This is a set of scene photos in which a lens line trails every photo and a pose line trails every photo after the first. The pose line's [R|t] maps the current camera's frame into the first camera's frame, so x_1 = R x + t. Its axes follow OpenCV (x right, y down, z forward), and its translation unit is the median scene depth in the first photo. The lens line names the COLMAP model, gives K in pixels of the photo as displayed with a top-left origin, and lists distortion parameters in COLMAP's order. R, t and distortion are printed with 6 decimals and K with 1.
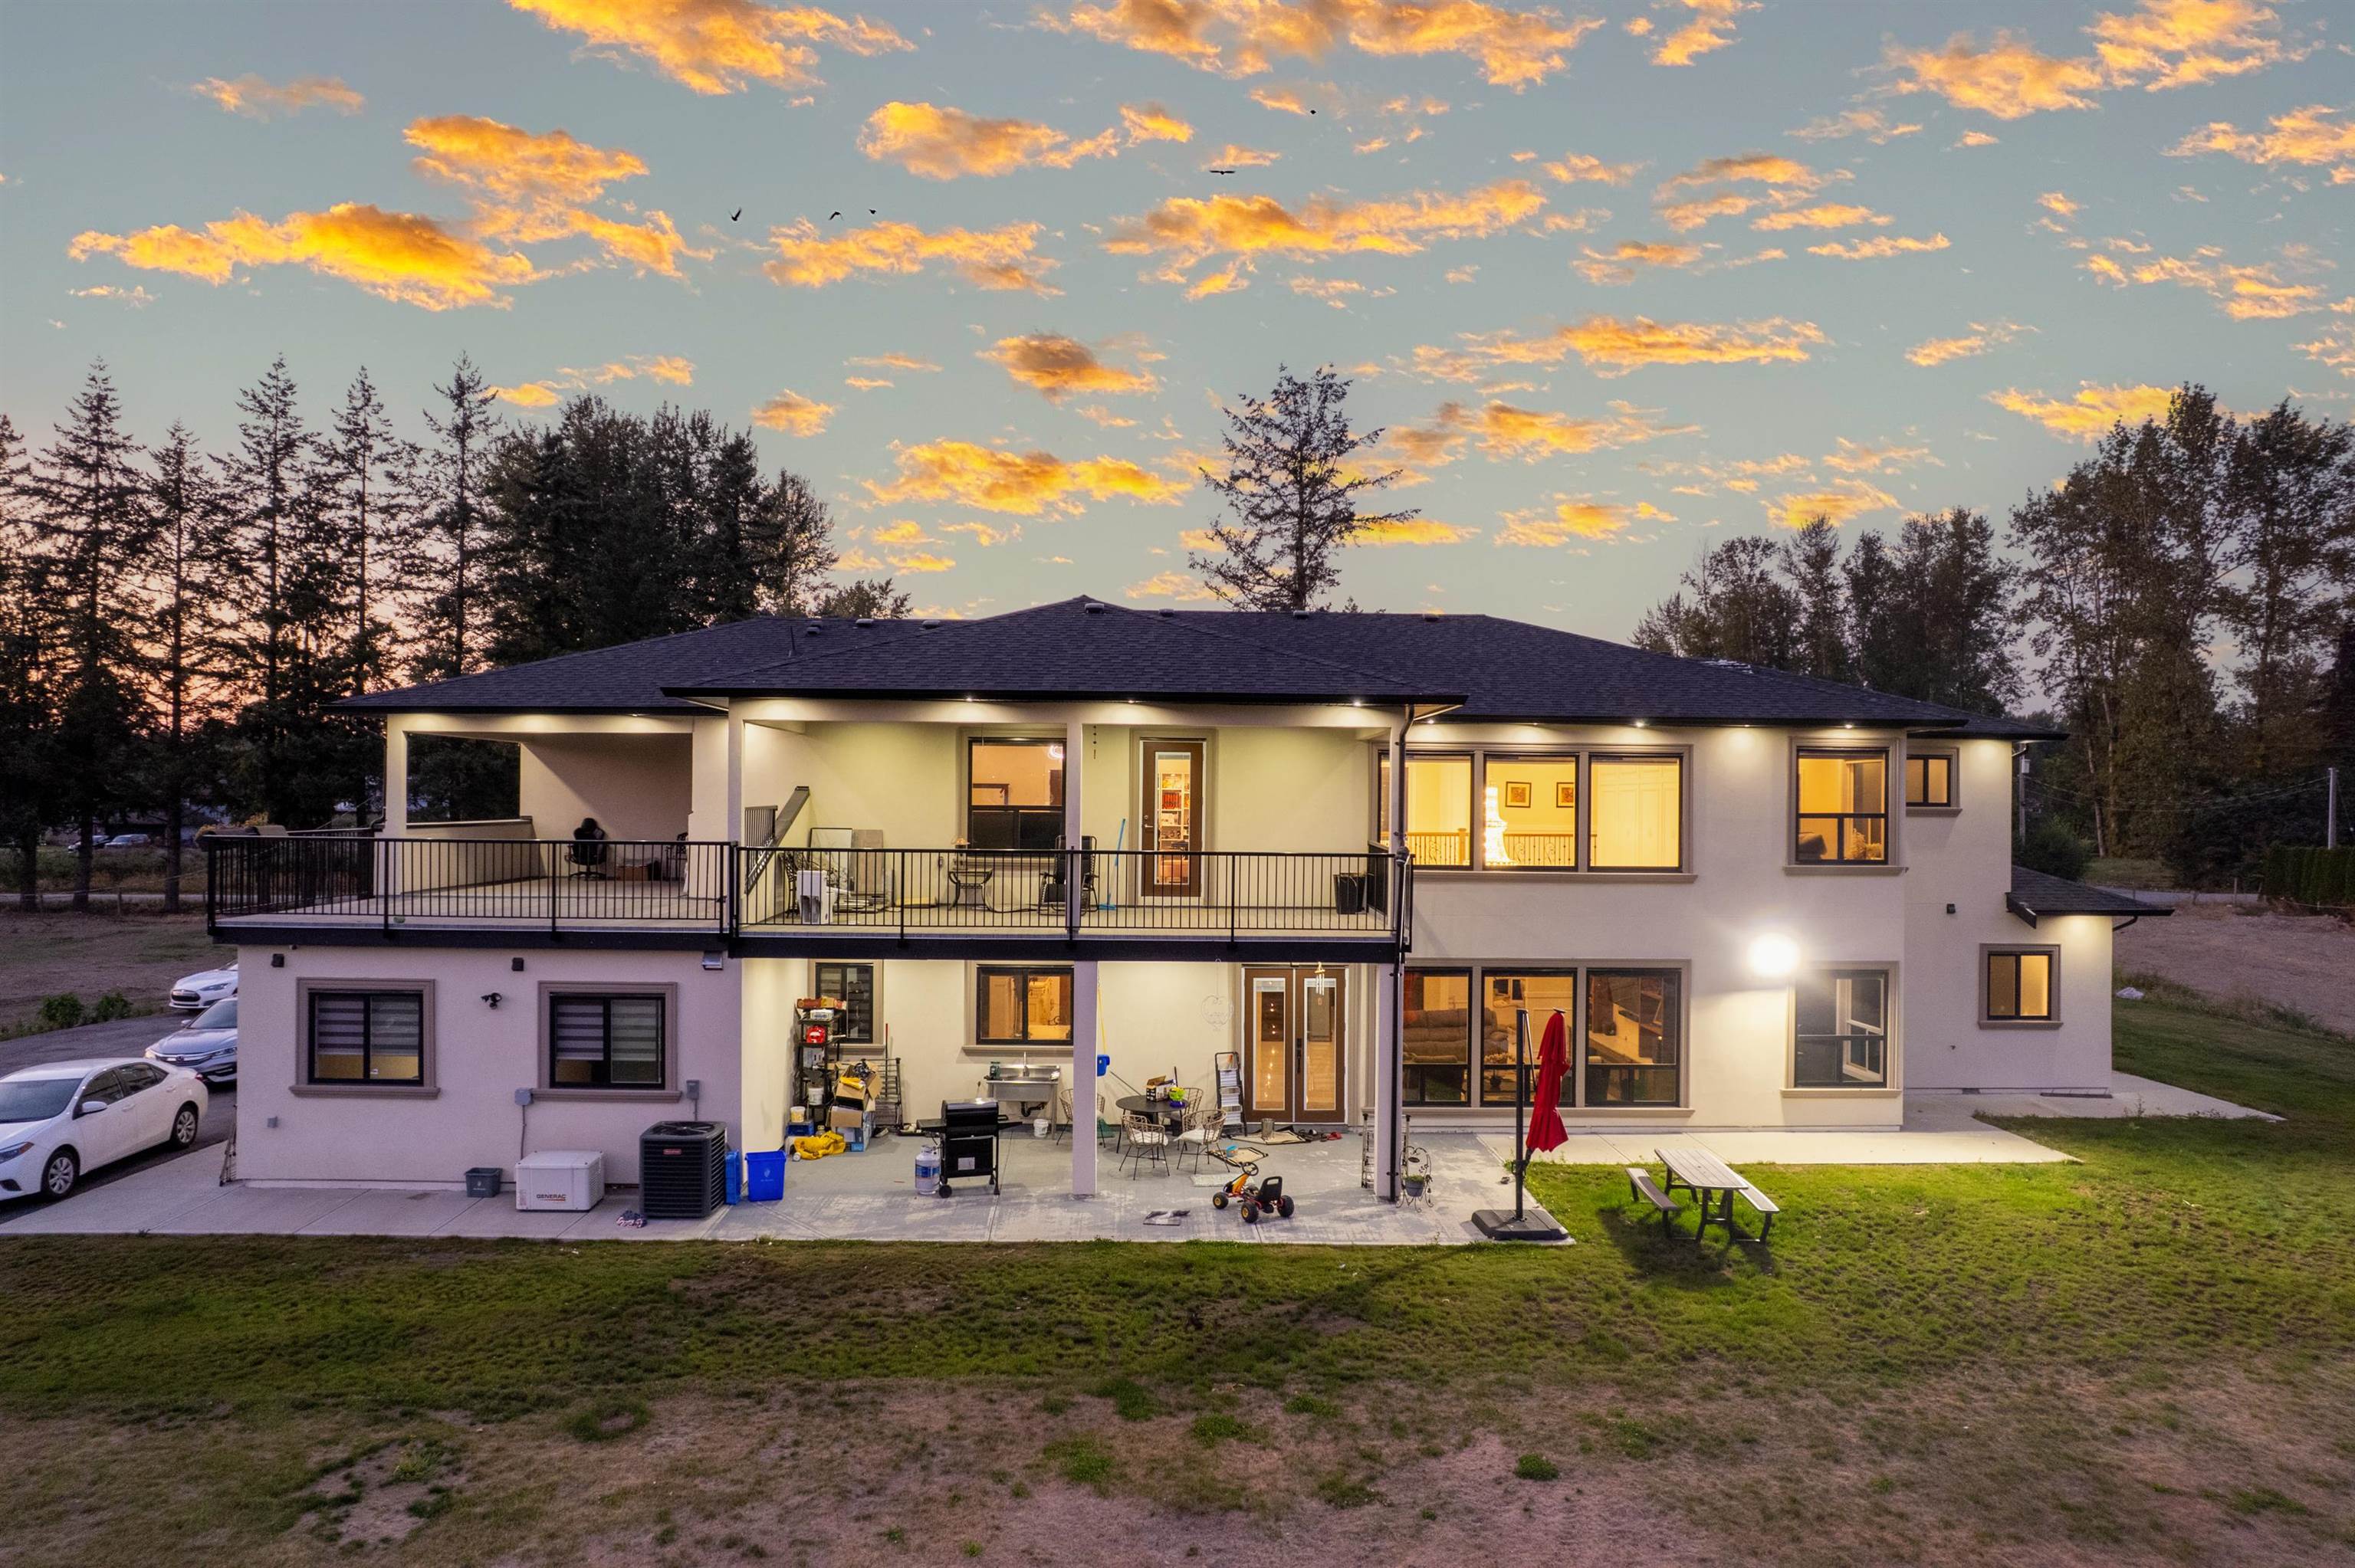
lens RADIAL K [[1490.9, 0, 1177.5], [0, 1490.9, 784.0], [0, 0, 1]] dist [-0.072248, 0.066990]
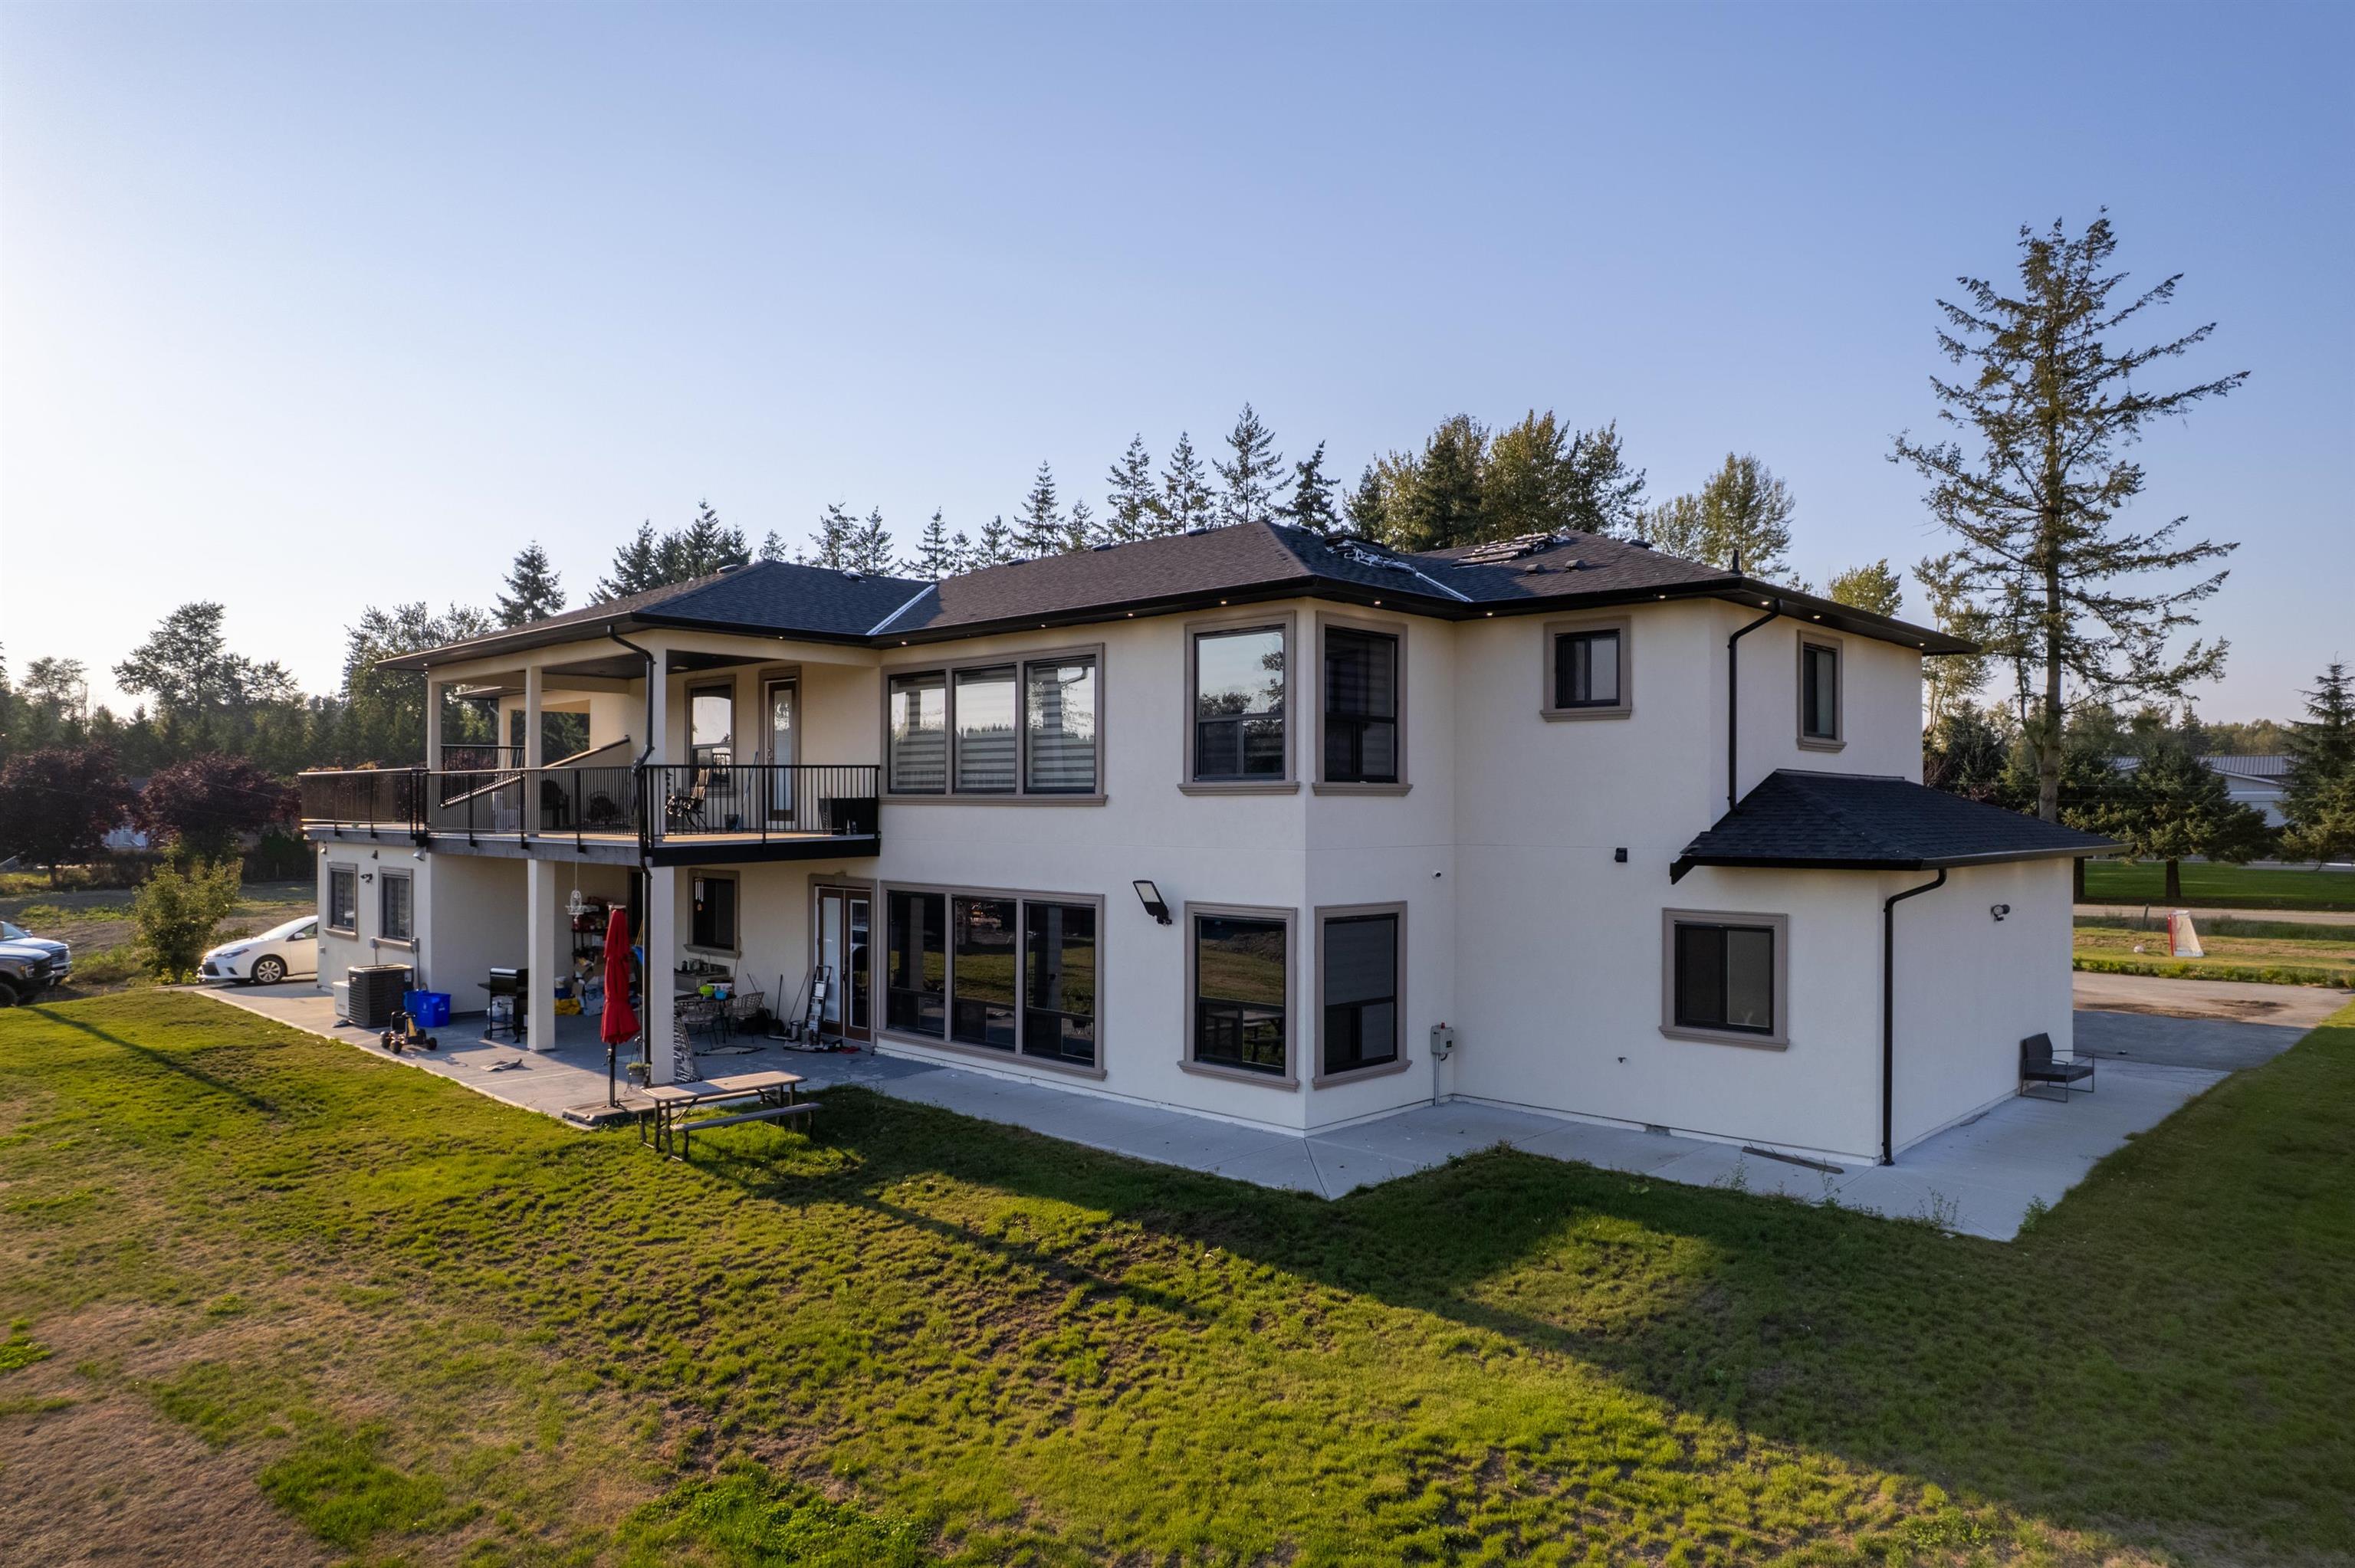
lens RADIAL K [[1490.9, 0, 1177.5], [0, 1490.9, 784.0], [0, 0, 1]] dist [-0.072248, 0.066990]
pose [[0.708623, -0.019028, -0.705331, 0.297888], [0.013860, 0.999819, -0.013048, 0.020240], [0.705451, -0.000530, 0.708758, 0.129417]]
